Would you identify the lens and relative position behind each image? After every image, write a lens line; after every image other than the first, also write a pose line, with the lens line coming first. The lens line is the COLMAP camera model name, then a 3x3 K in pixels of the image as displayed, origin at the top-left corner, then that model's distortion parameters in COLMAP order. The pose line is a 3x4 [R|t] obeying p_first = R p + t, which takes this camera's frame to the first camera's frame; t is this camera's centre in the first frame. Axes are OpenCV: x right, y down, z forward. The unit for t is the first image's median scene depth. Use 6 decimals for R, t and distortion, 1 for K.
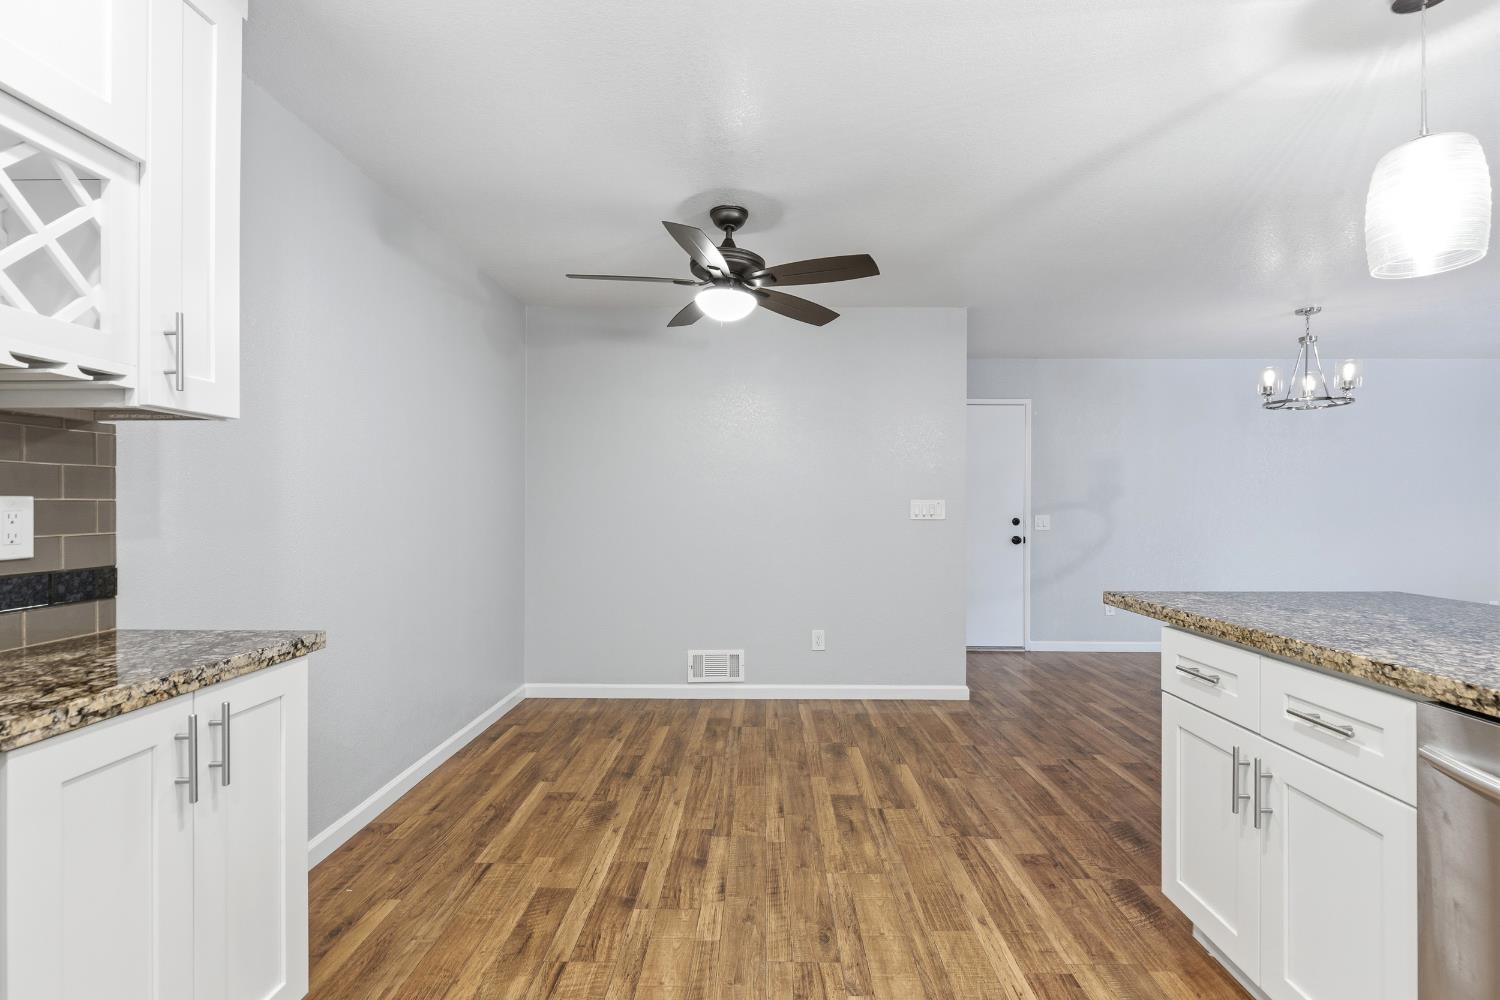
lens RADIAL K [[688.3, 0, 767.3], [0, 688.3, 503.1], [0, 0, 1]] dist [-0.004021, -0.000310]
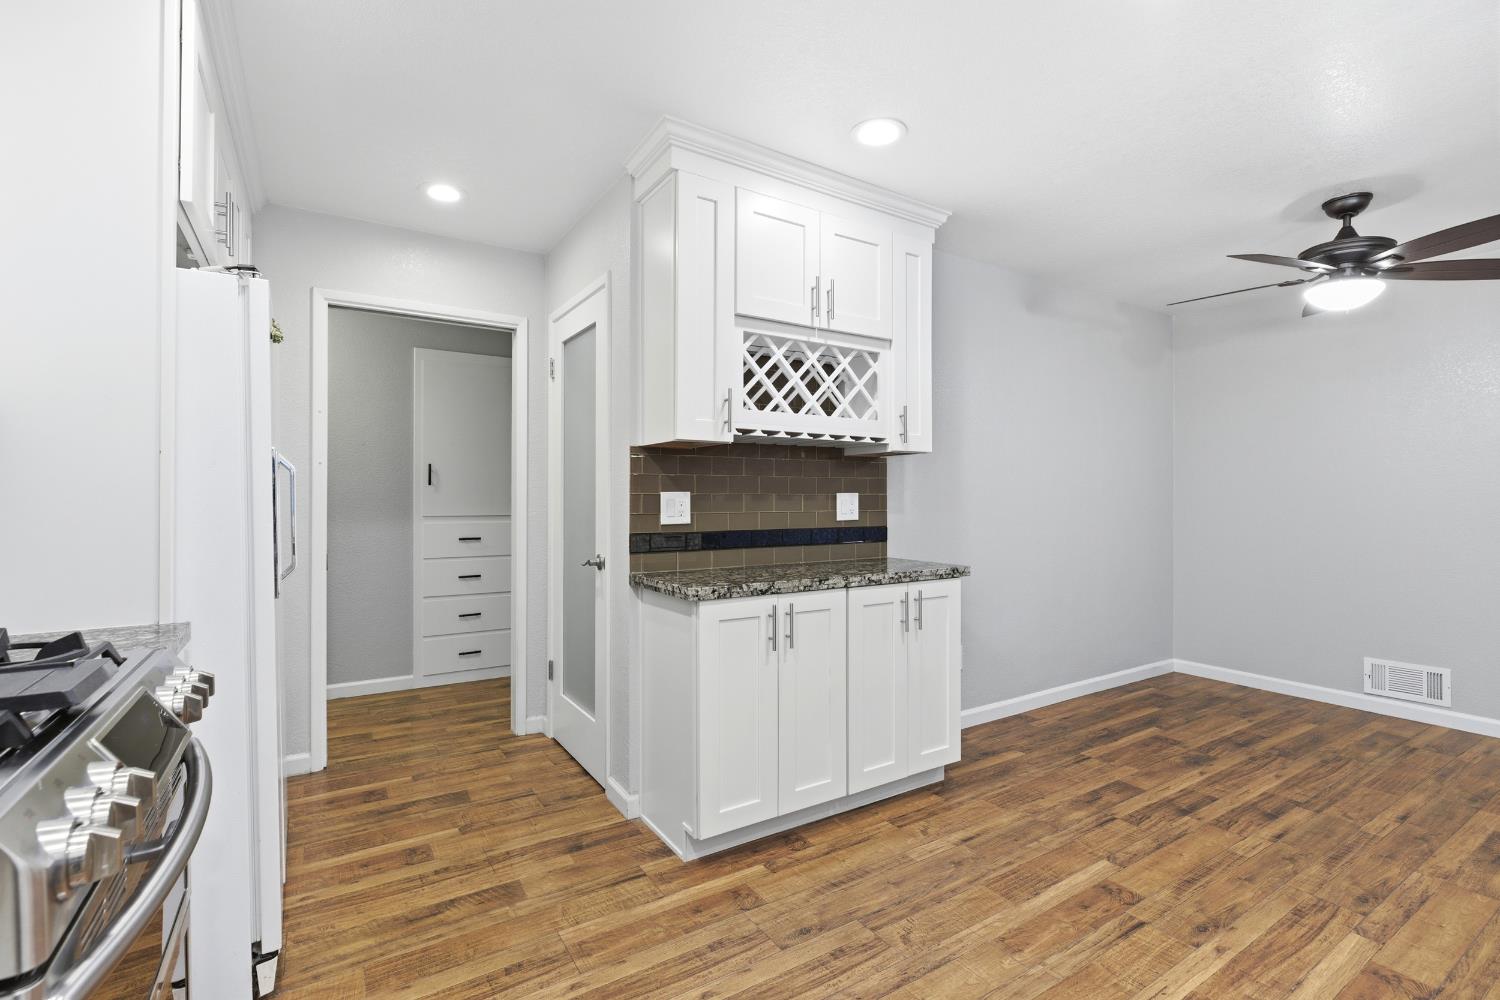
lens RADIAL K [[678.3, 0, 750.5], [0, 678.3, 493.5], [0, 0, 1]] dist [-0.003717, -0.000234]
pose [[0.545966, -0.002839, -0.837803, 0.401591], [0.002509, 0.999995, -0.001753, -0.003364], [0.837804, -0.001145, 0.545970, -0.342784]]
